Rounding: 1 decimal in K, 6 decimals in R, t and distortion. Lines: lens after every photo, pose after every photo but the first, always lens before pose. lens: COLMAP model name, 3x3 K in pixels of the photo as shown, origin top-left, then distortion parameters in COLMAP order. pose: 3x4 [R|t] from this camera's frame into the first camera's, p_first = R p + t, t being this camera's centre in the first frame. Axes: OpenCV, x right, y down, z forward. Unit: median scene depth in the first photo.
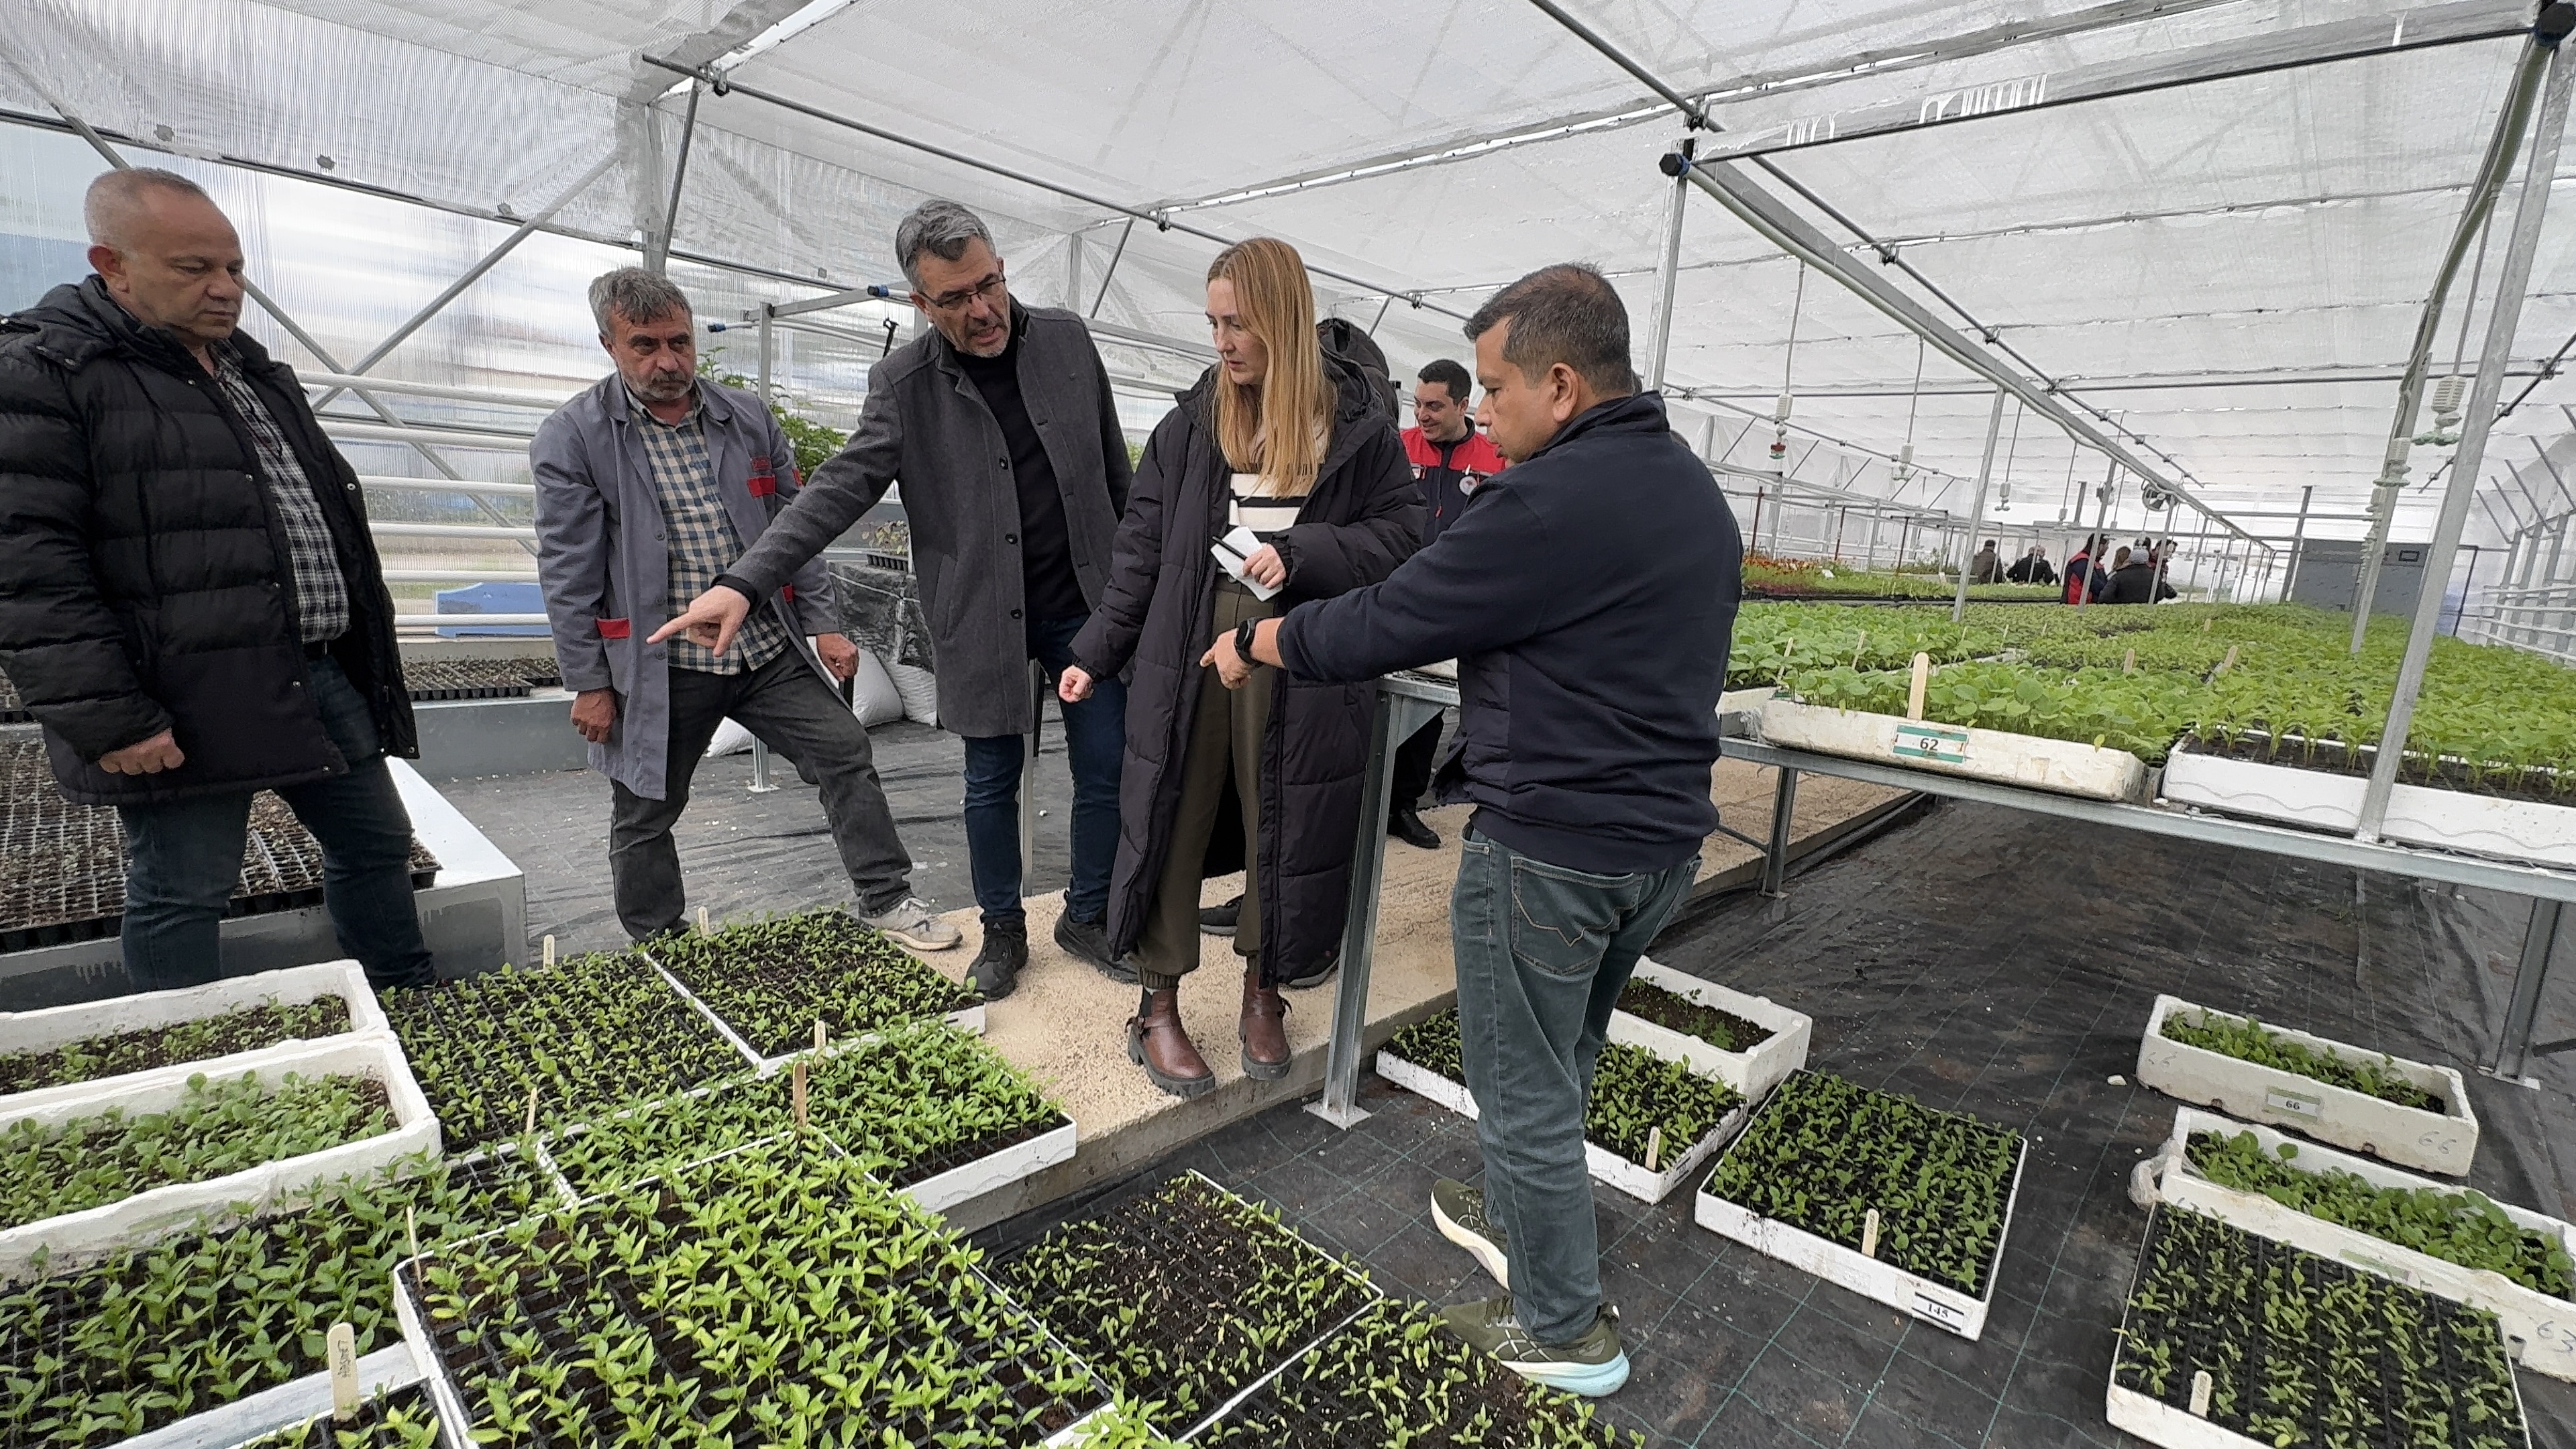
lens RADIAL K [[1135.1, 0, 1294.8], [0, 1135.1, 732.0], [0, 0, 1]] dist [0.001545, 0.003169]
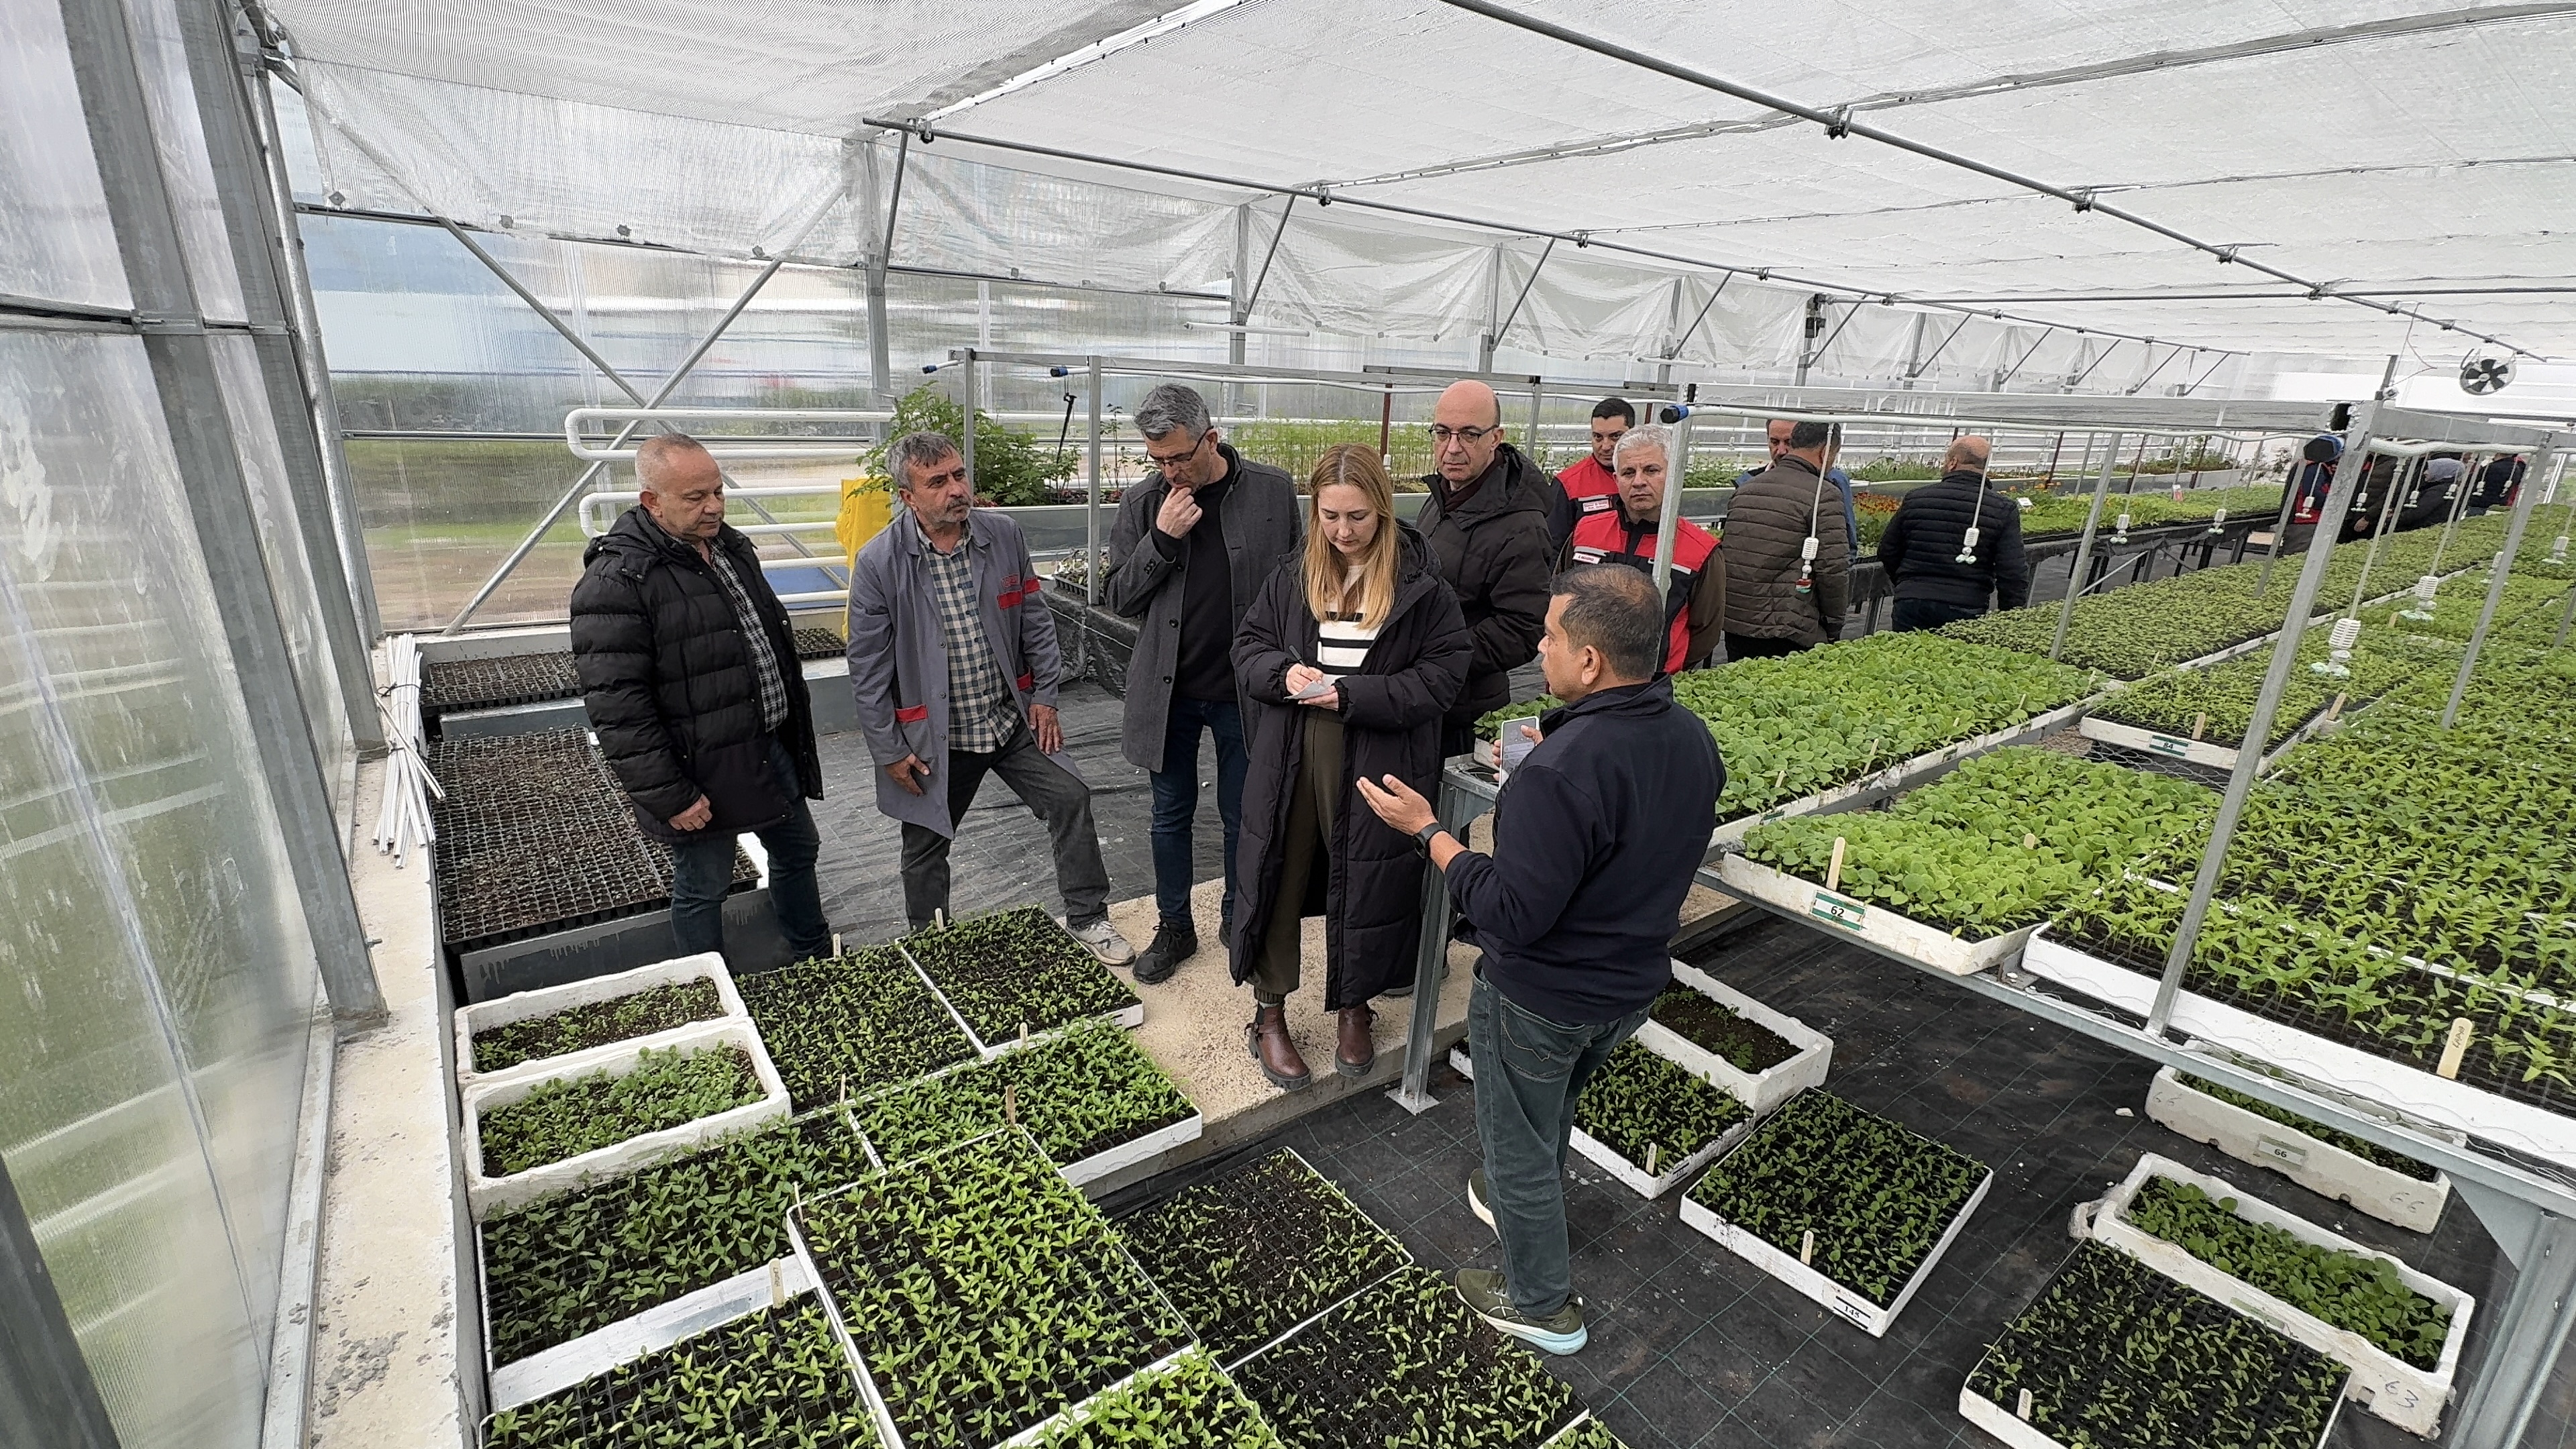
lens RADIAL K [[1135.1, 0, 1288.8], [0, 1135.1, 737.0], [0, 0, 1]] dist [0.001545, 0.003169]
pose [[0.986030, 0.028088, -0.164183, 0.129856], [-0.008352, 0.992777, 0.119683, -0.285077], [0.166359, -0.116640, 0.979142, -0.288404]]
